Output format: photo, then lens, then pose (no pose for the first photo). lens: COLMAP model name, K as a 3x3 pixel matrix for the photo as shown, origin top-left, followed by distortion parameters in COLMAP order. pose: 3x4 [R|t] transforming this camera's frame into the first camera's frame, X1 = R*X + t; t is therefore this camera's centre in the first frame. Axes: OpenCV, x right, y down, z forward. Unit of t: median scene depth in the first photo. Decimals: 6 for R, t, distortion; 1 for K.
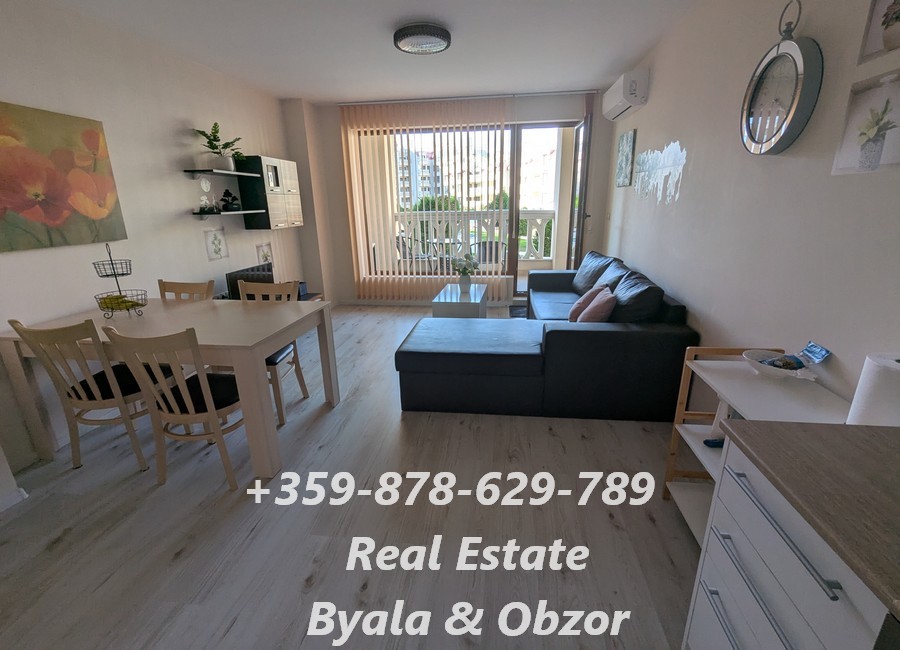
lens RADIAL K [[421.9, 0, 448.6], [0, 421.9, 336.8], [0, 0, 1]] dist [-0.002045, -0.000551]
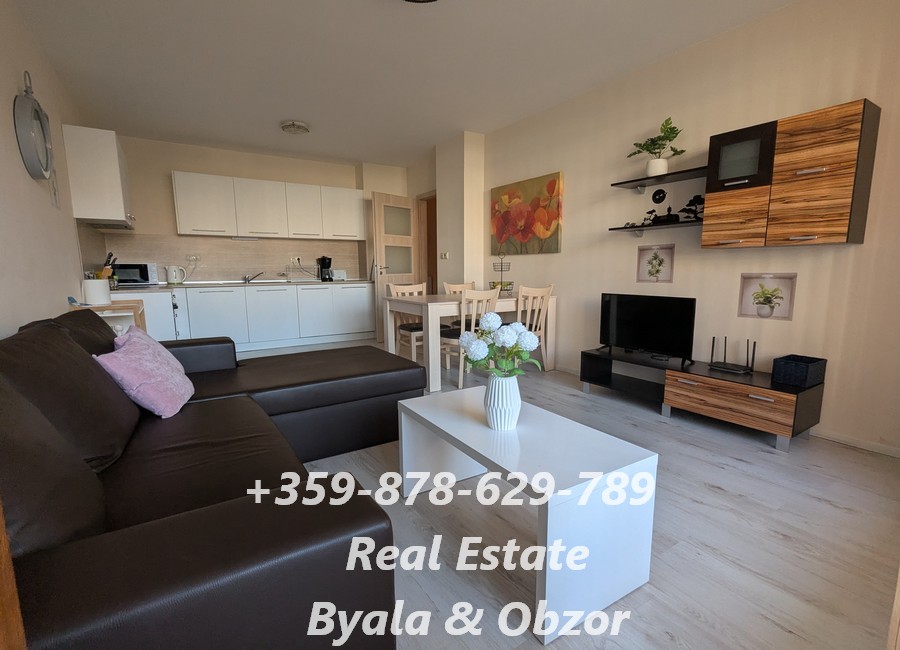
lens RADIAL K [[423.9, 0, 449.1], [0, 423.9, 334.6], [0, 0, 1]] dist [-0.002146, -0.000657]
pose [[-0.756940, 0.123466, -0.641715, 0.327272], [-0.179368, 0.905021, 0.385700, -0.348034], [0.628387, 0.407055, -0.662900, 1.366876]]
